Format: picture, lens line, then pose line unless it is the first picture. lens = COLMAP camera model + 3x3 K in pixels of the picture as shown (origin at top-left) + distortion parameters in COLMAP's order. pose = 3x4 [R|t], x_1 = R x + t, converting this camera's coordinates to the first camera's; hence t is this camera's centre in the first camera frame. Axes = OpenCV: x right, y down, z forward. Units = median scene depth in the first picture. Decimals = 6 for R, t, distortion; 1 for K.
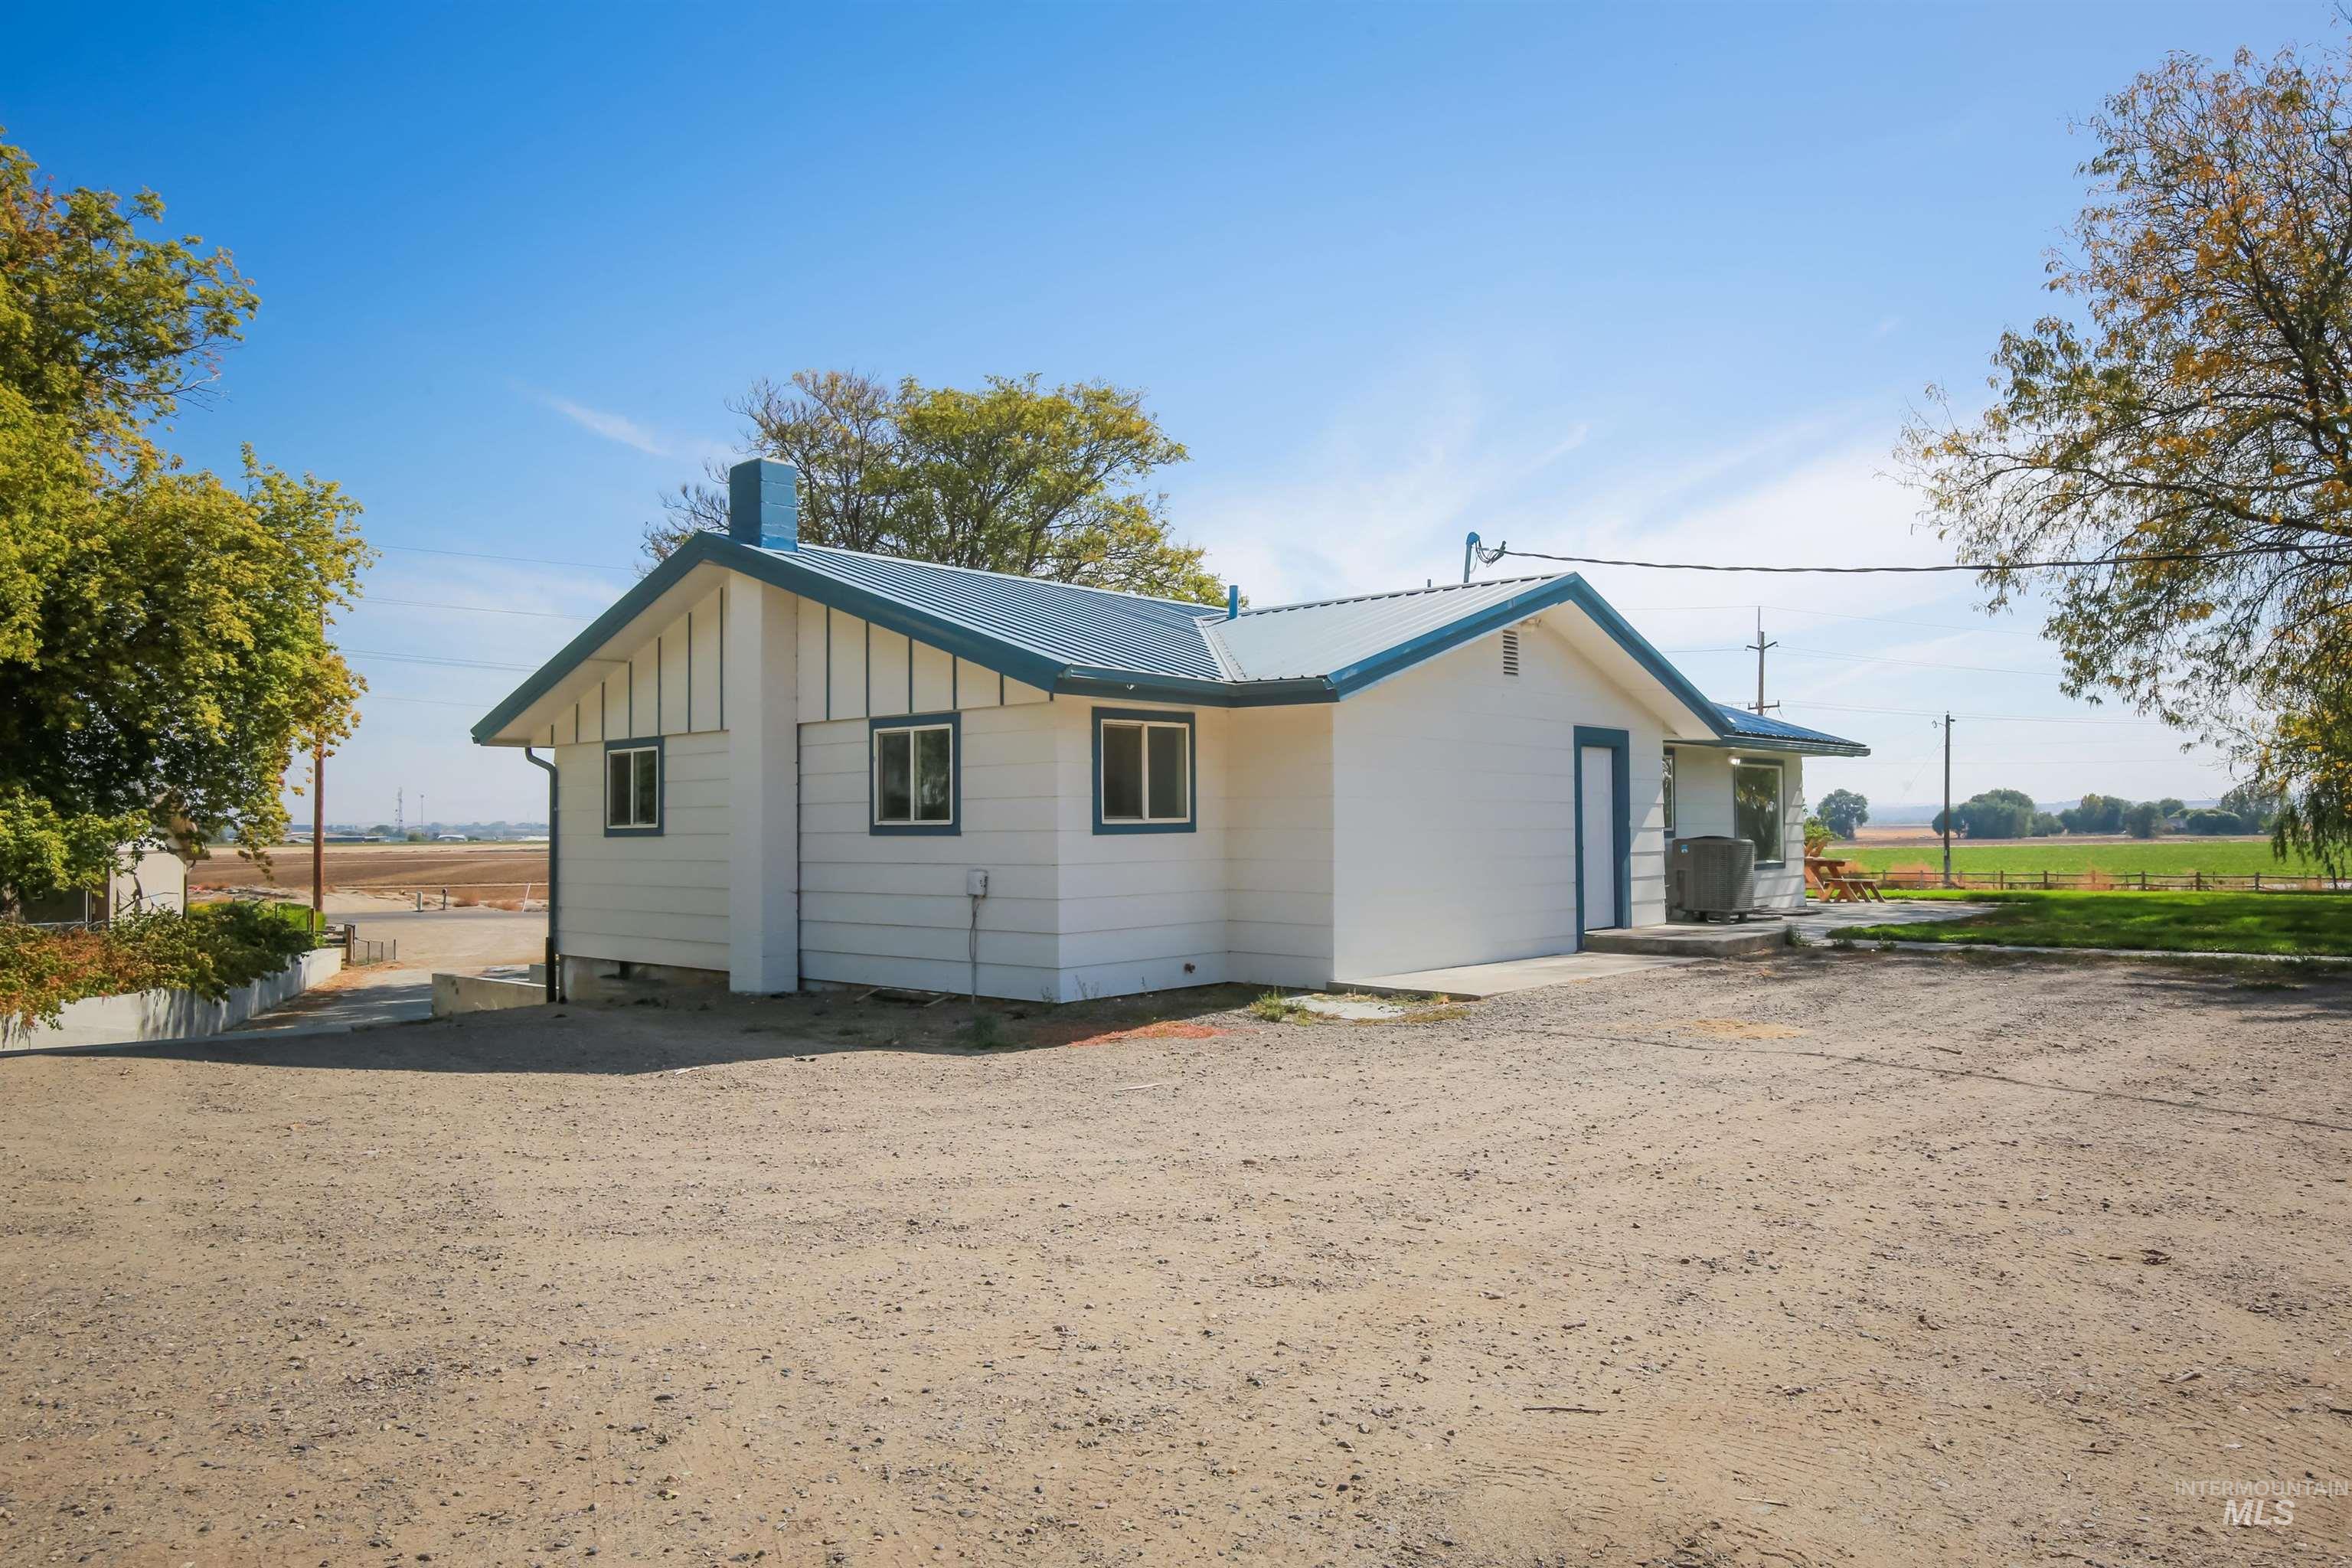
lens RADIAL K [[1559.0, 0, 1176.0], [0, 1559.0, 784.0], [0, 0, 1]] dist [0.001478, 0.000028]
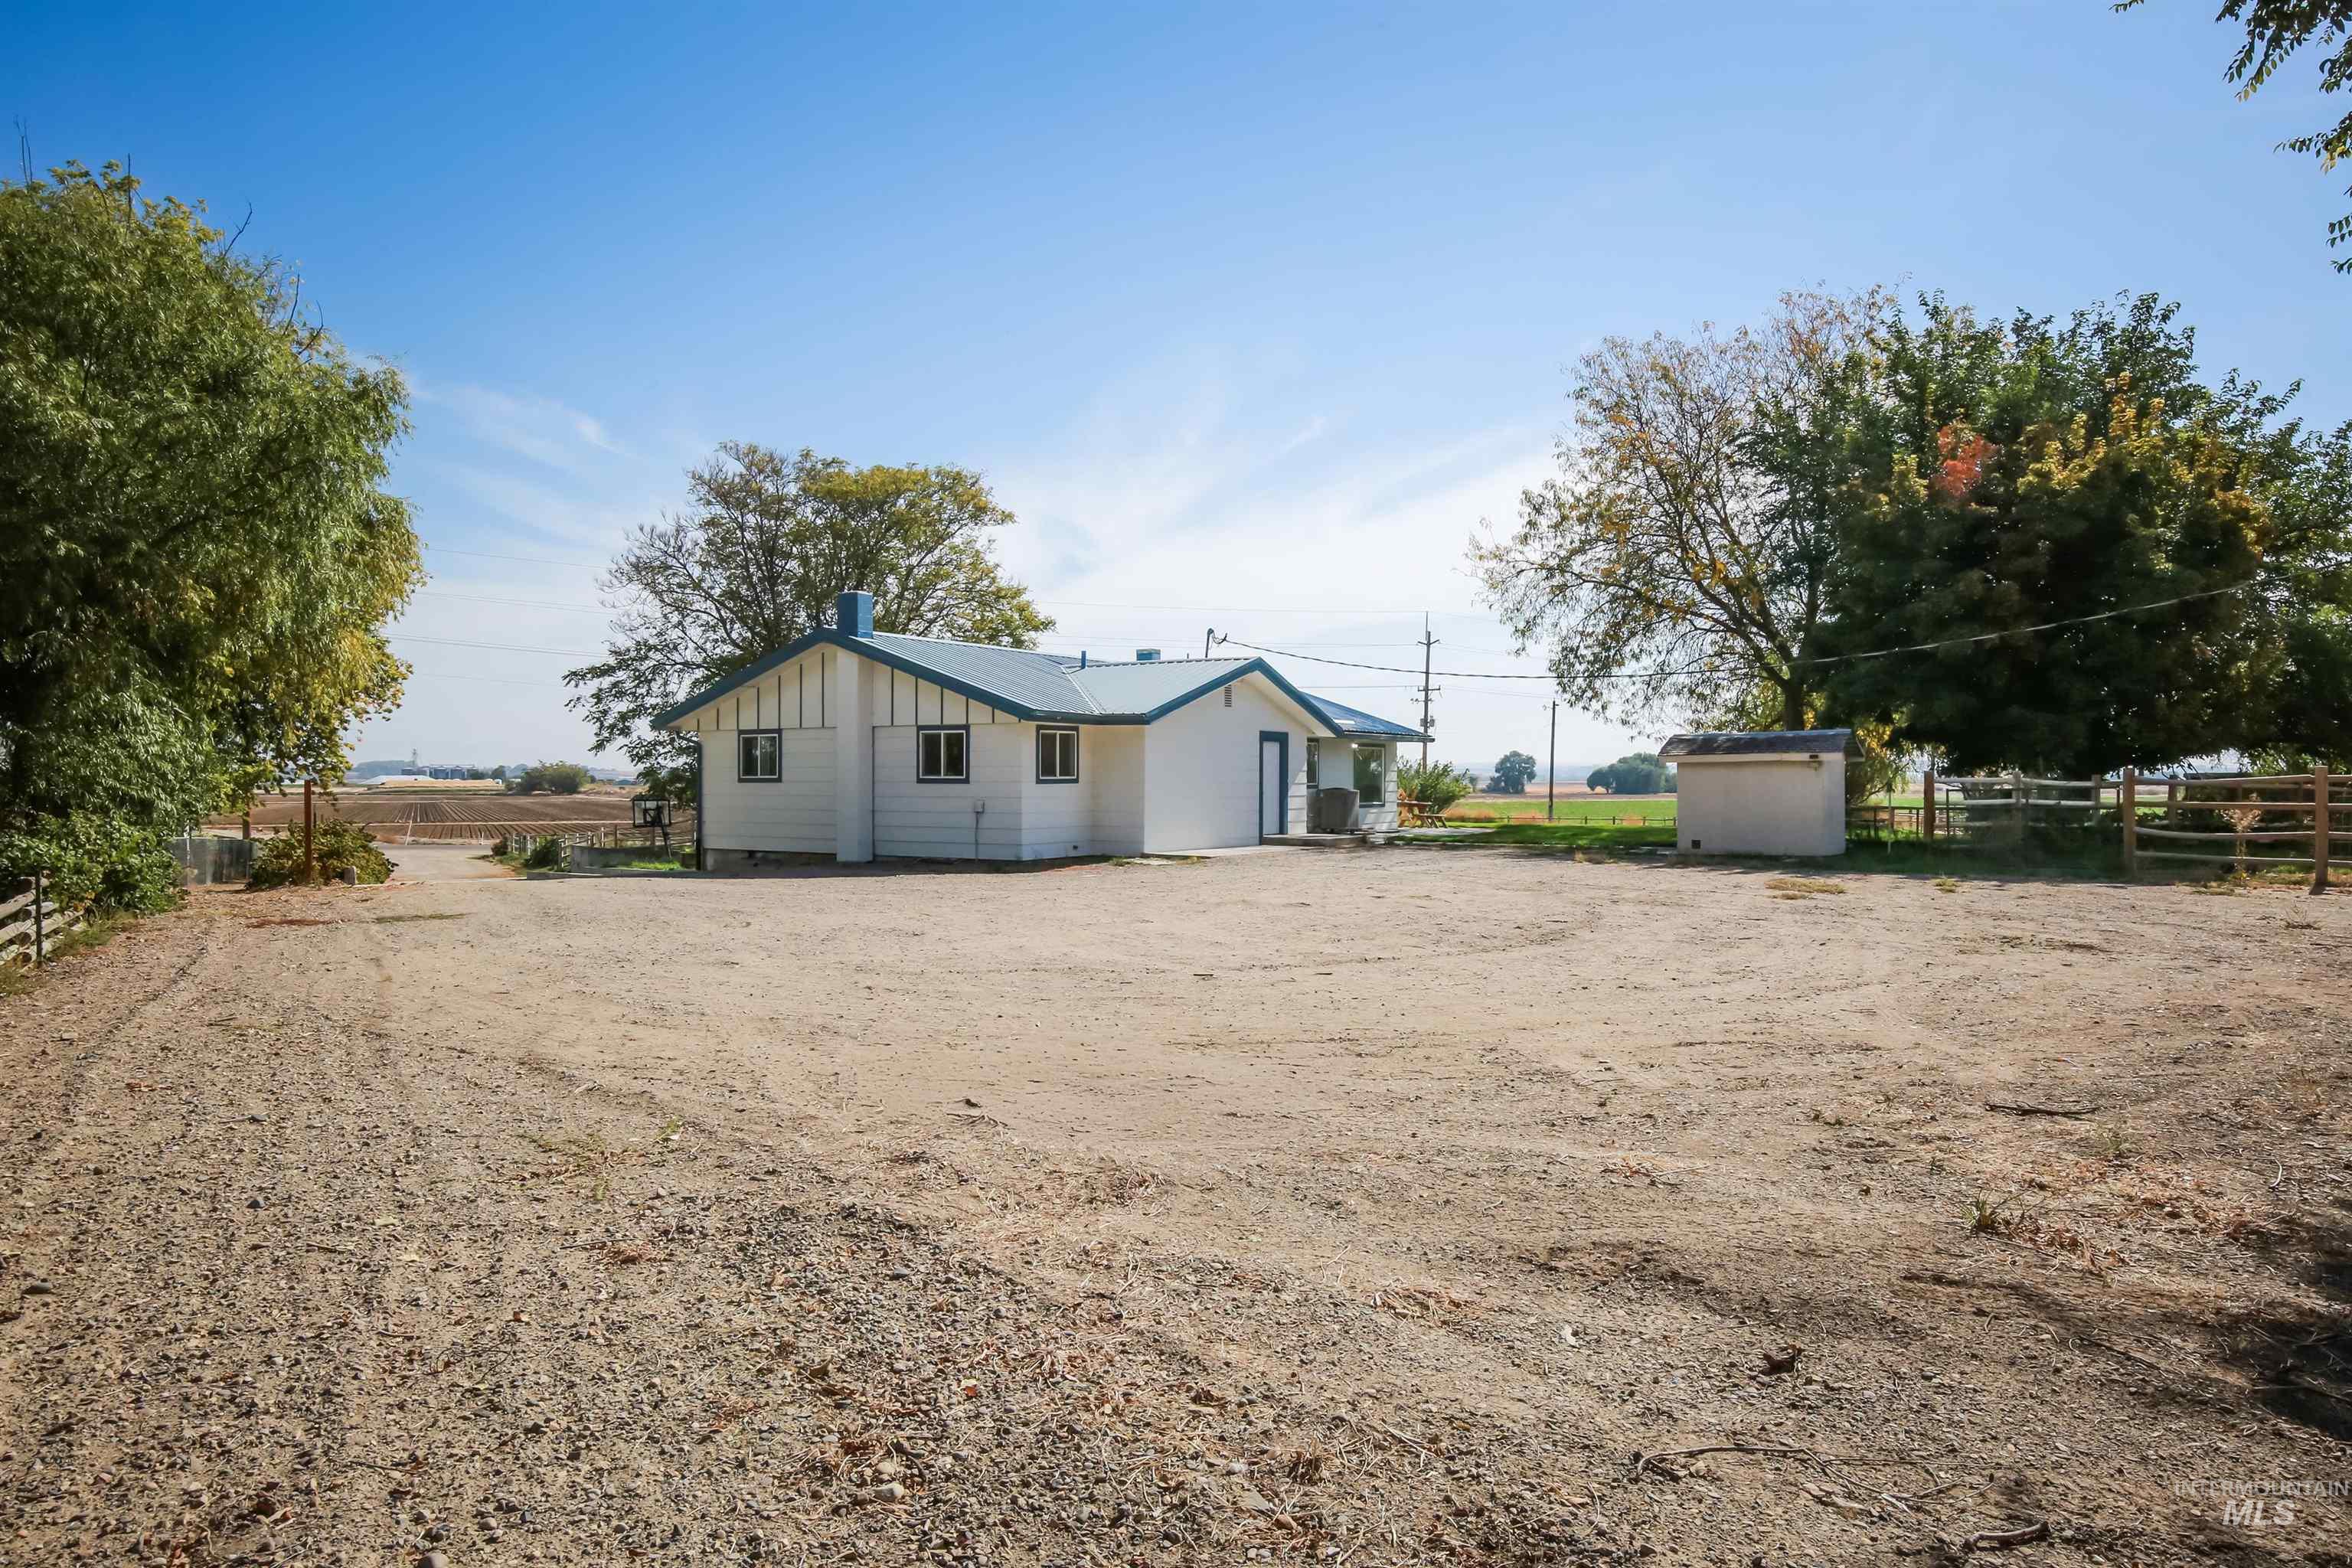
lens RADIAL K [[1425.2, 0, 1176.0], [0, 1425.2, 784.0], [0, 0, 1]] dist [-0.000042, -0.000008]
pose [[0.985986, 0.009840, 0.166536, -0.150419], [-0.015097, 0.999426, 0.030331, -0.023873], [-0.166141, -0.032421, 0.985569, -0.770637]]
